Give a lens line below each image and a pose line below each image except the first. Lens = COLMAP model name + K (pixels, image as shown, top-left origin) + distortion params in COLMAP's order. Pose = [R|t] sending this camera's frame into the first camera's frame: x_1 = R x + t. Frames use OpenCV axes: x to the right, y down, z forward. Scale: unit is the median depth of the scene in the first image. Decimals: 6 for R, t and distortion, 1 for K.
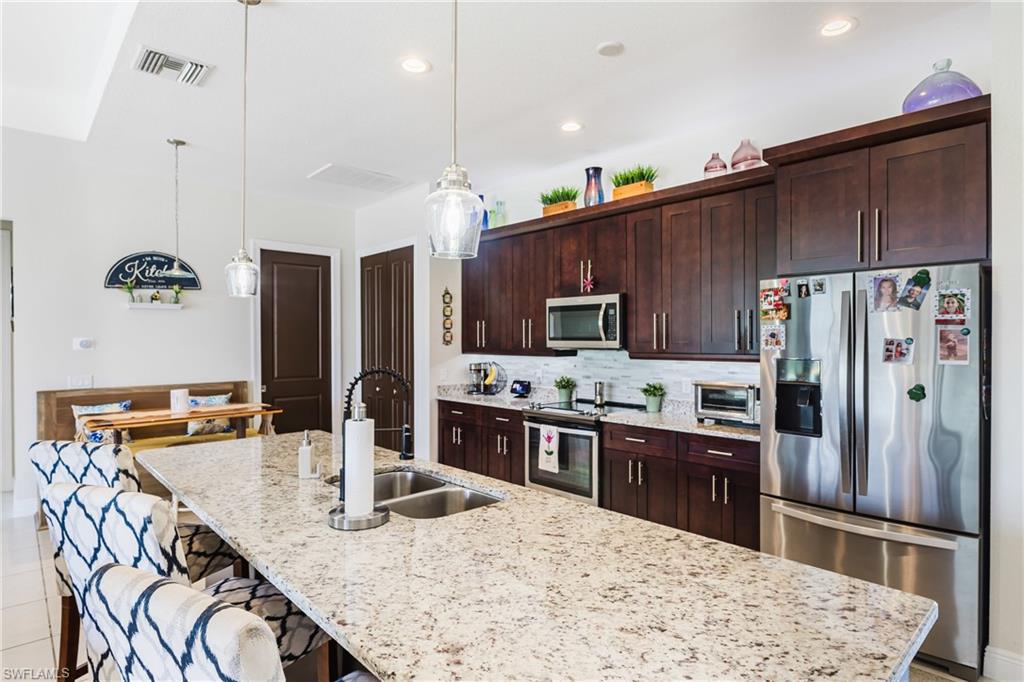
lens RADIAL K [[551.9, 0, 514.6], [0, 551.9, 344.3], [0, 0, 1]] dist [-0.014562, 0.003356]
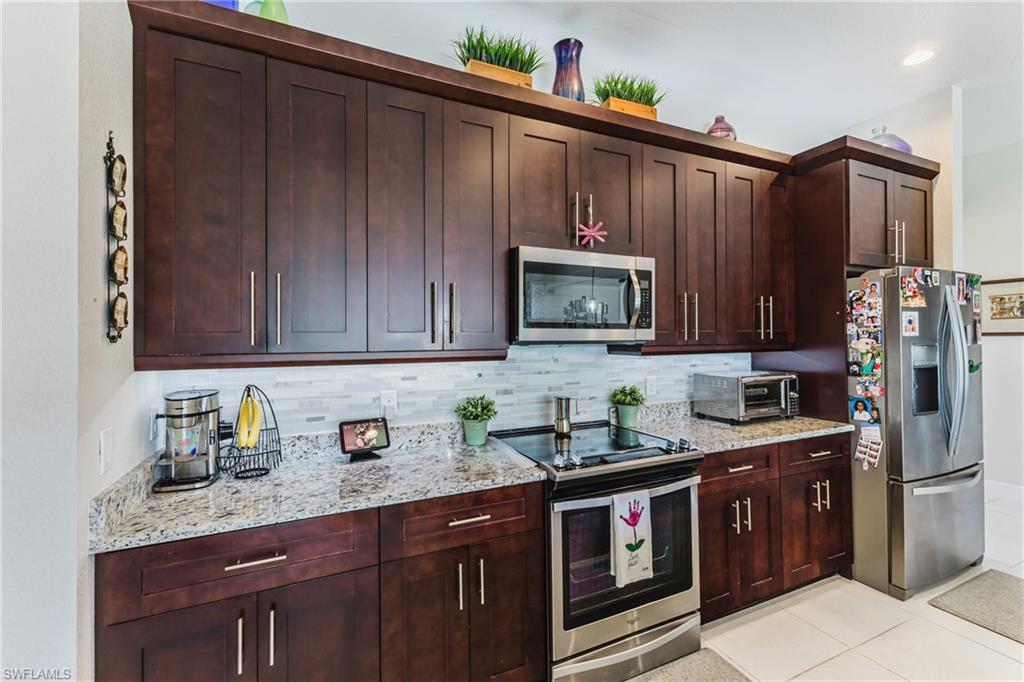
lens RADIAL K [[443.7, 0, 511.2], [0, 443.7, 336.1], [0, 0, 1]] dist [0.013328, -0.001464]
pose [[0.304656, 0.003811, 0.952455, -0.366323], [0.014563, 0.999856, -0.008658, 0.004602], [-0.952351, 0.016508, 0.304556, 0.982262]]
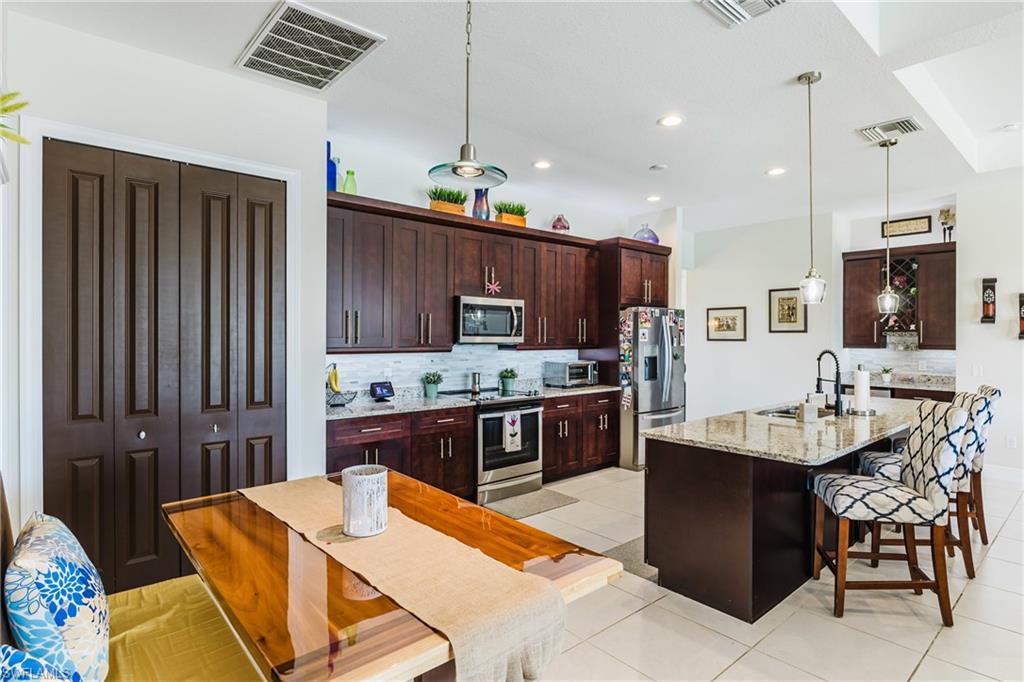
lens RADIAL K [[537.5, 0, 514.0], [0, 537.5, 337.6], [0, 0, 1]] dist [-0.010783, 0.001199]
pose [[0.020196, 0.000776, 0.999796, -1.046874], [0.005196, 0.999986, -0.000881, -0.002769], [-0.999783, 0.005213, 0.020192, 0.977541]]
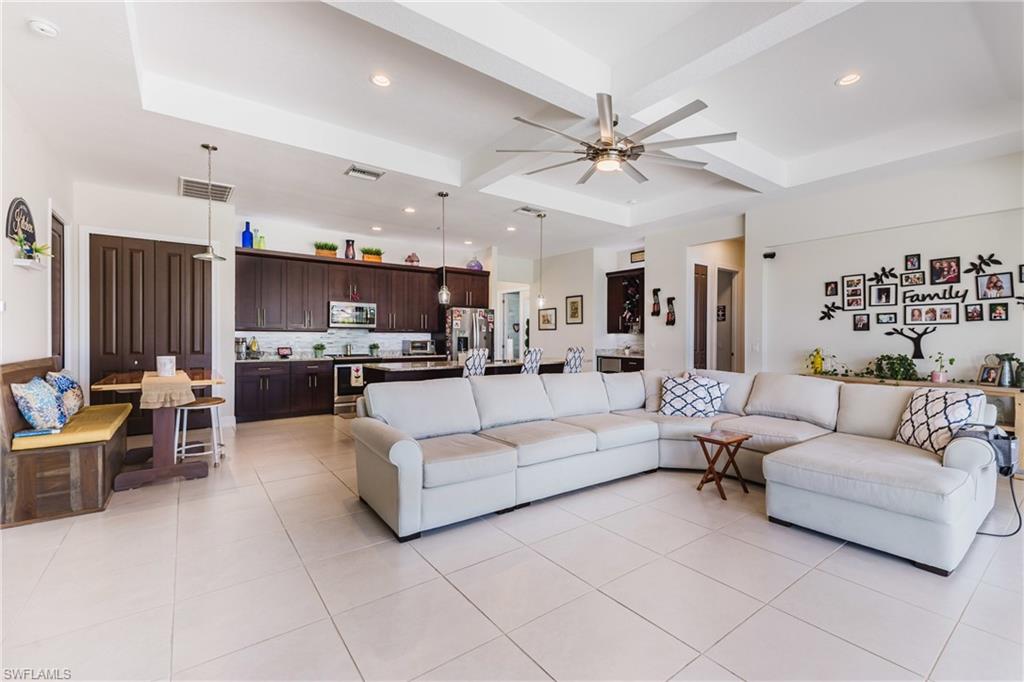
lens RADIAL K [[443.7, 0, 509.2], [0, 443.7, 337.1], [0, 0, 1]] dist [0.013328, -0.001464]
pose [[0.099470, 0.004943, 0.995028, -1.552410], [0.005470, 0.999970, -0.005514, 0.058508], [-0.995026, 0.005992, 0.099440, 0.263206]]
